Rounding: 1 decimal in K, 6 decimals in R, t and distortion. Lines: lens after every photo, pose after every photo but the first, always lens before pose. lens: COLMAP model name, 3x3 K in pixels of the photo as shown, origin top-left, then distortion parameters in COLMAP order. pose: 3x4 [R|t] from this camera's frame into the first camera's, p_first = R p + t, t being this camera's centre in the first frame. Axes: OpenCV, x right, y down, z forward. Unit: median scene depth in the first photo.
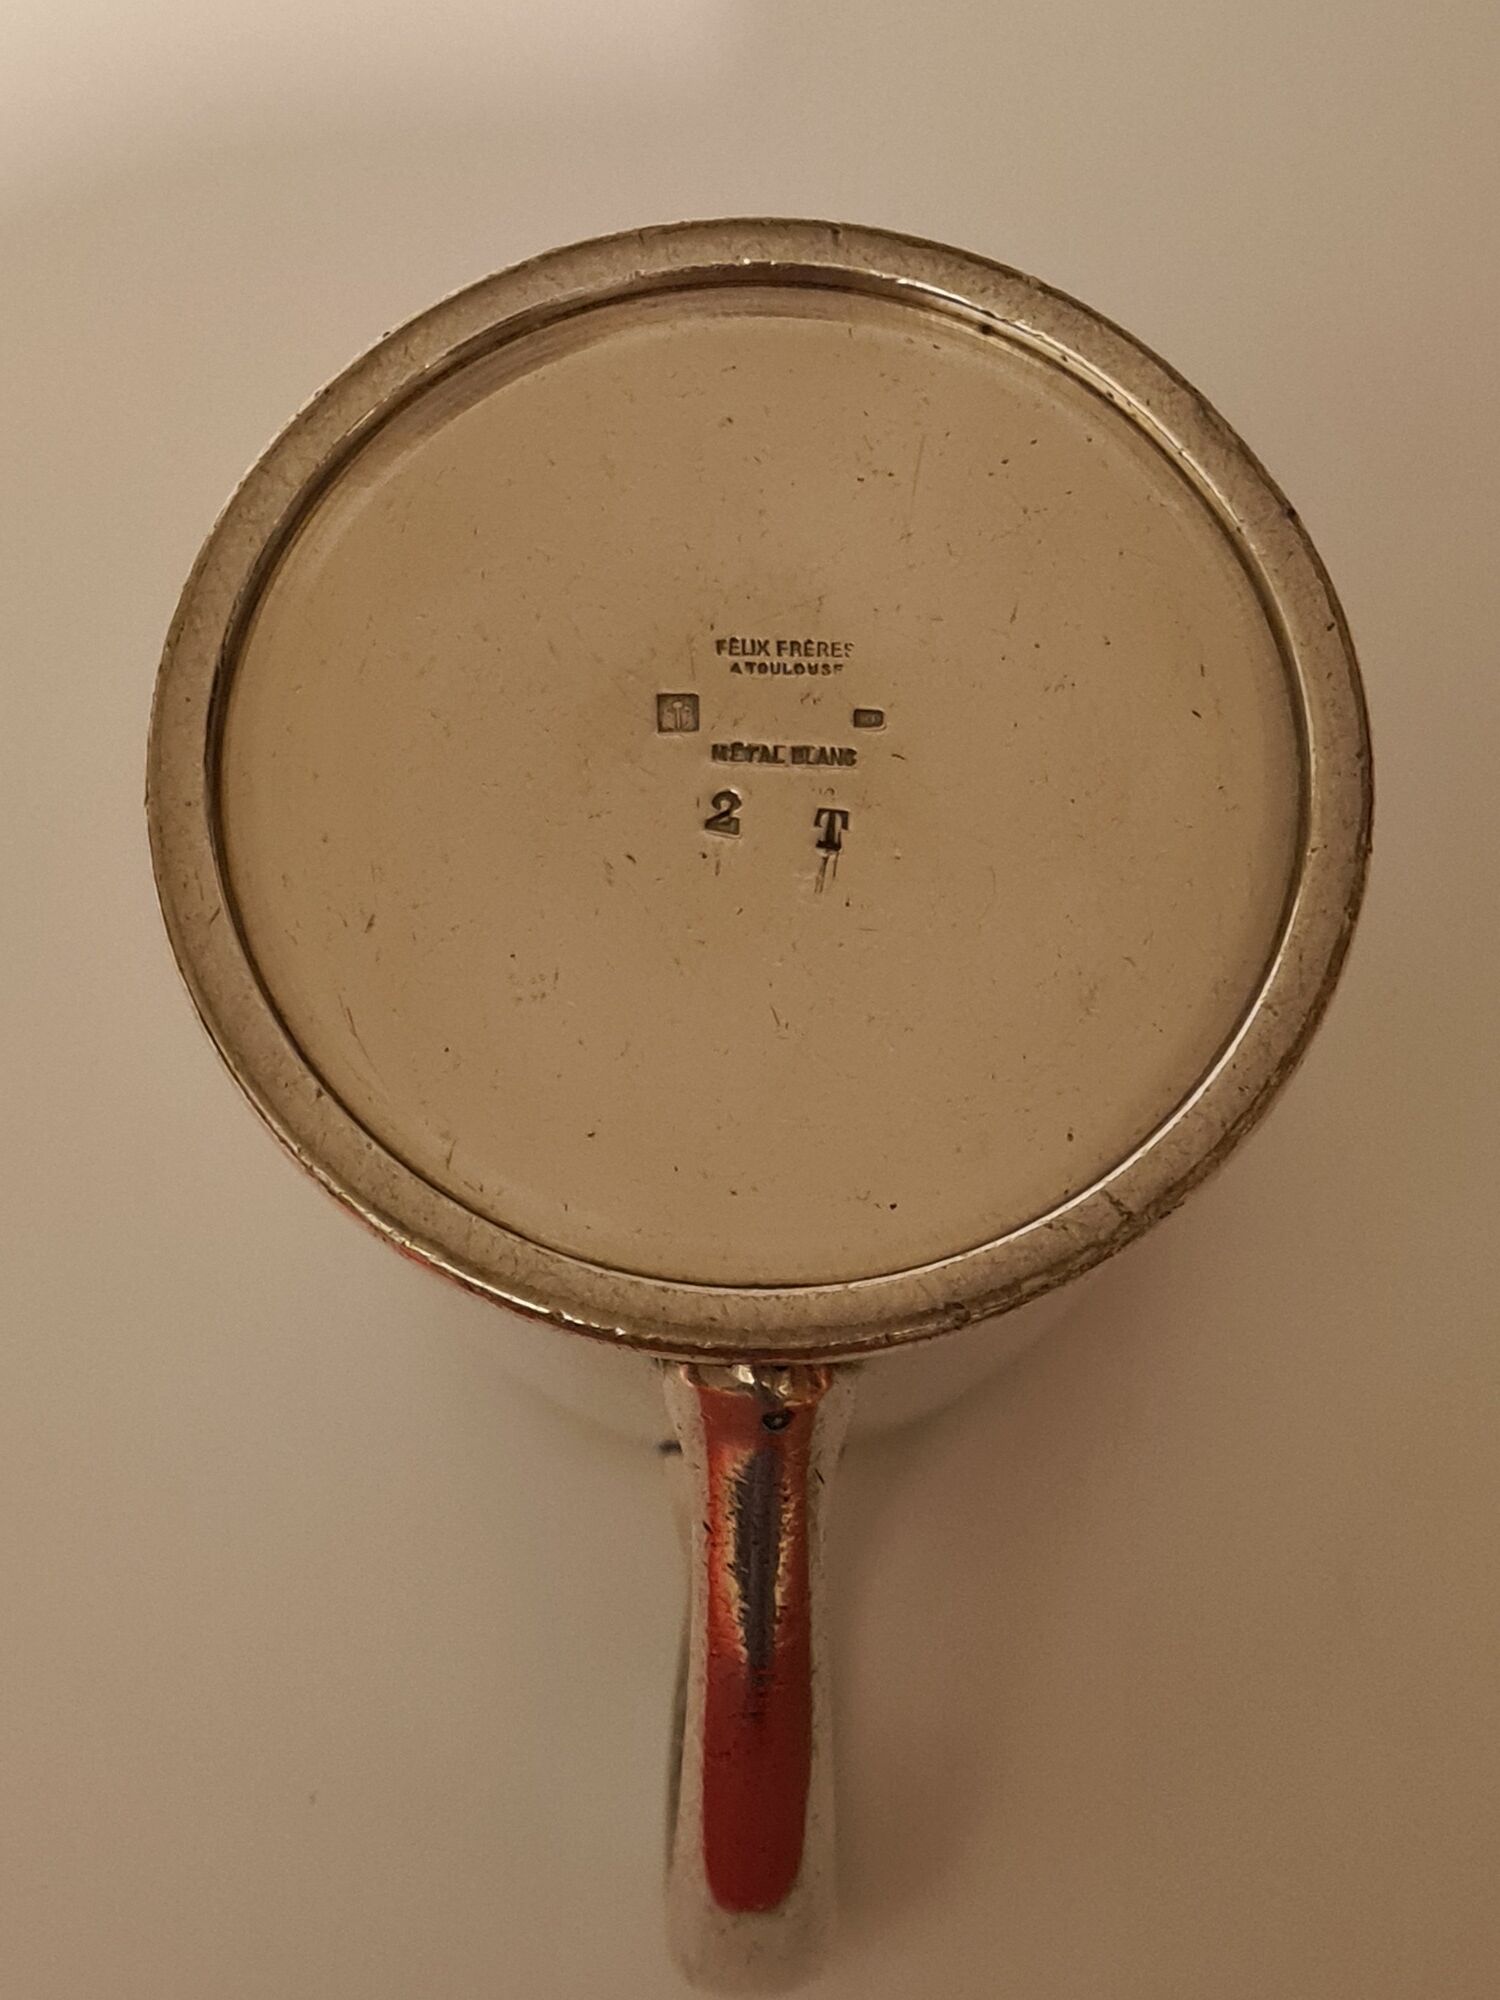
lens RADIAL K [[1516.4, 0, 750.4], [0, 1516.4, 1000.3], [0, 0, 1]] dist [-0.020319, 0.001445]
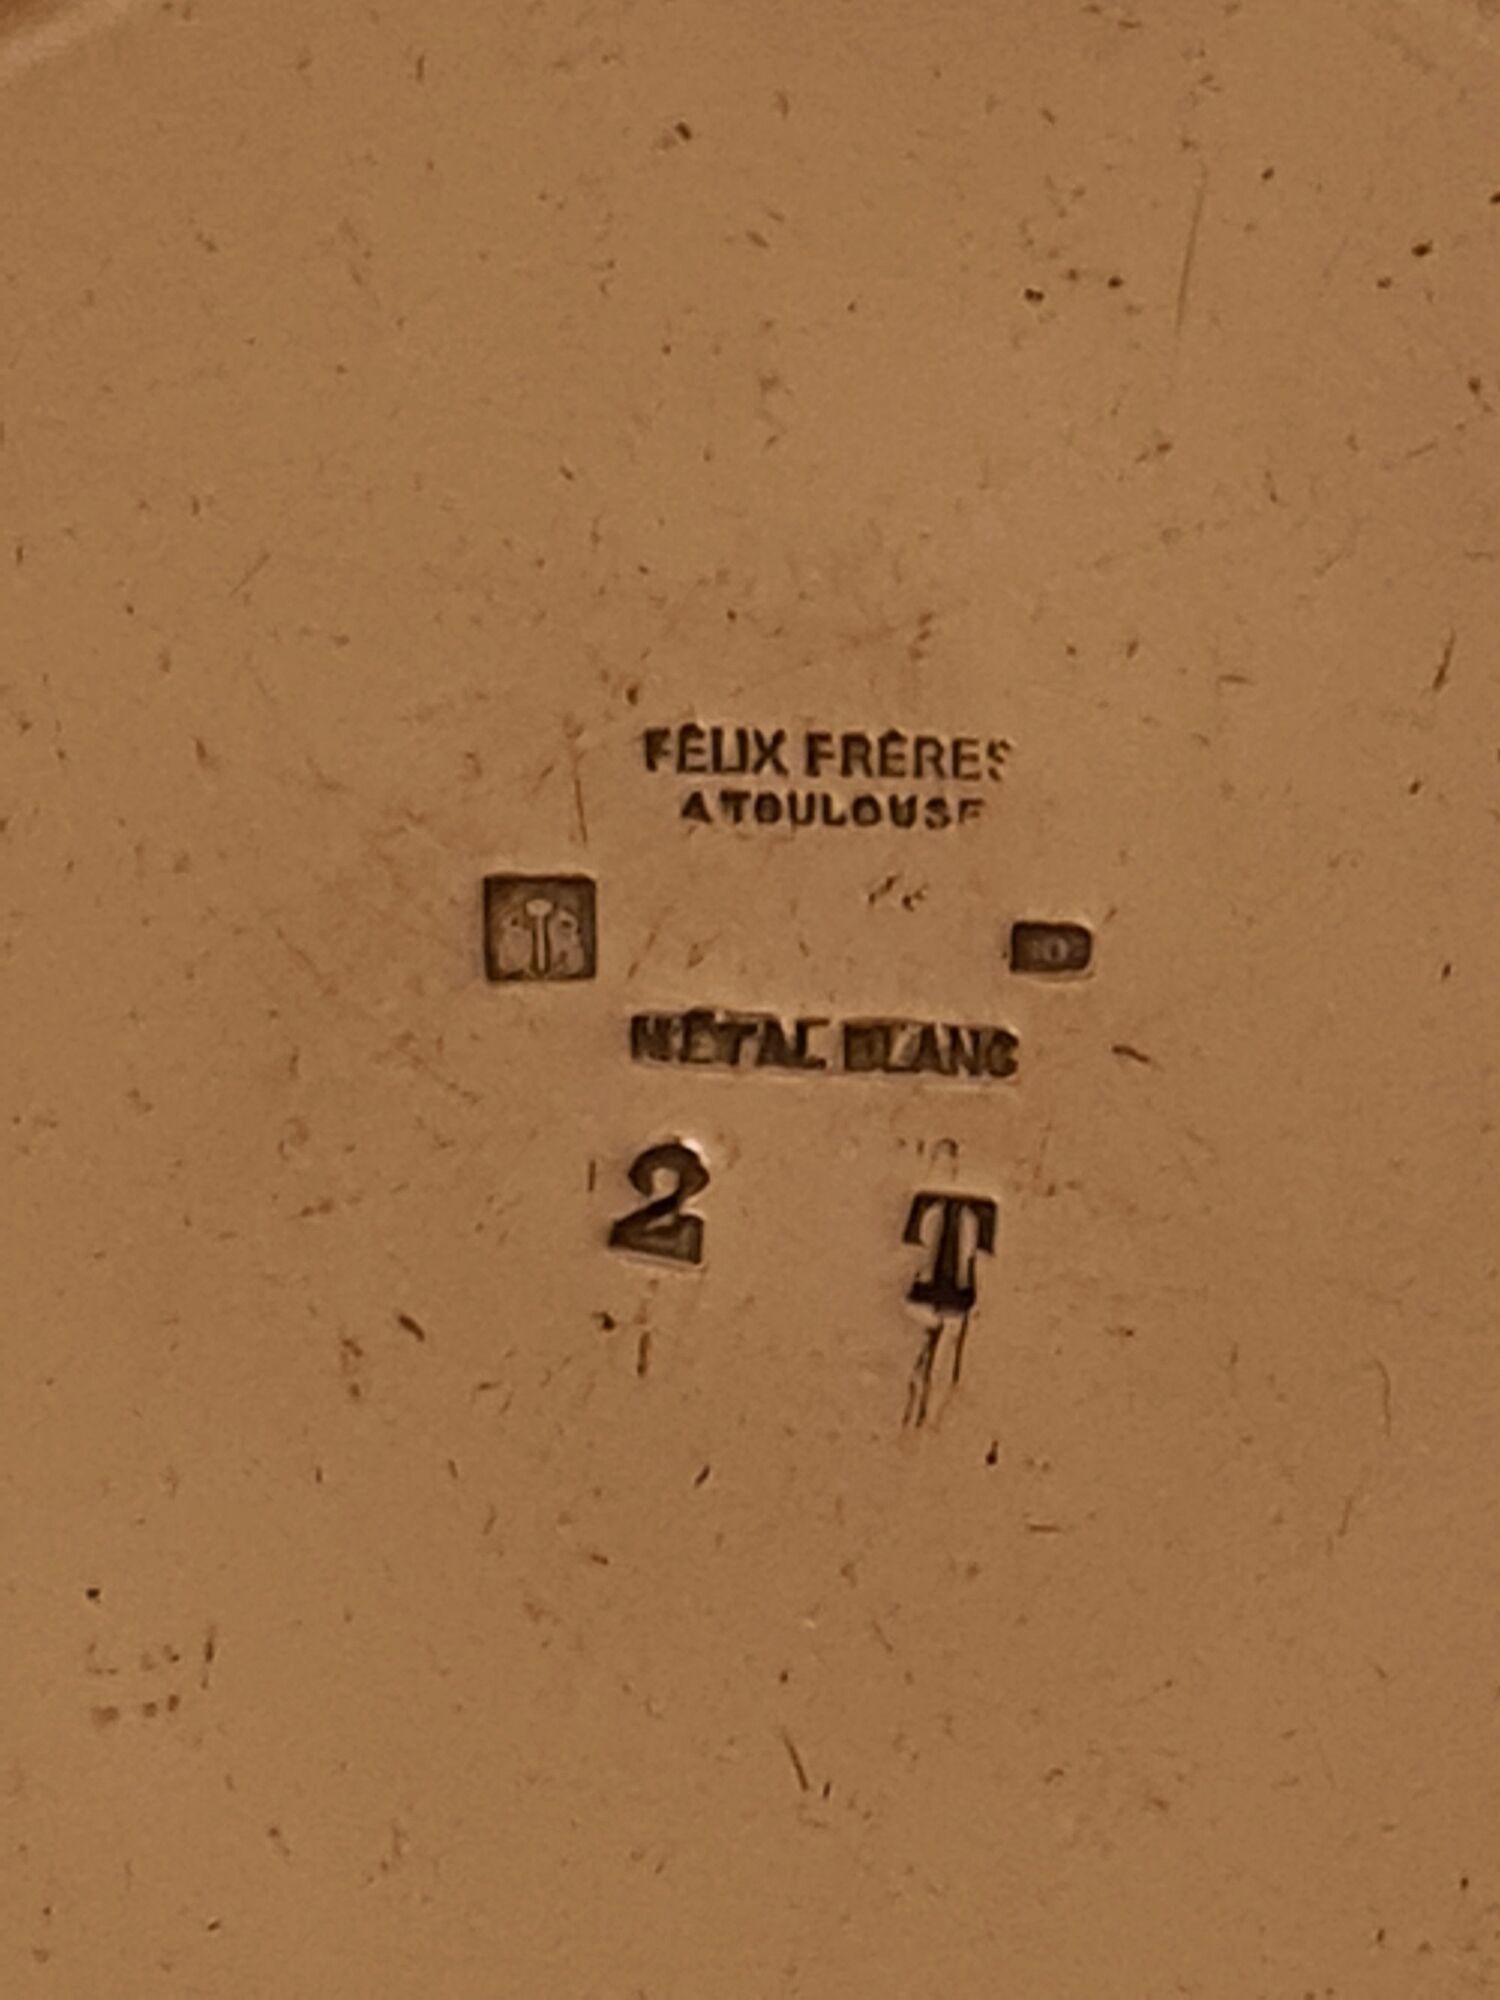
lens RADIAL K [[1516.4, 0, 749.6], [0, 1516.4, 999.4], [0, 0, 1]] dist [-0.020319, 0.001445]
pose [[0.999969, 0.005614, 0.005450, 0.001839], [-0.005900, 0.998527, 0.053929, -0.193020], [-0.005139, -0.053959, 0.998530, 0.627155]]
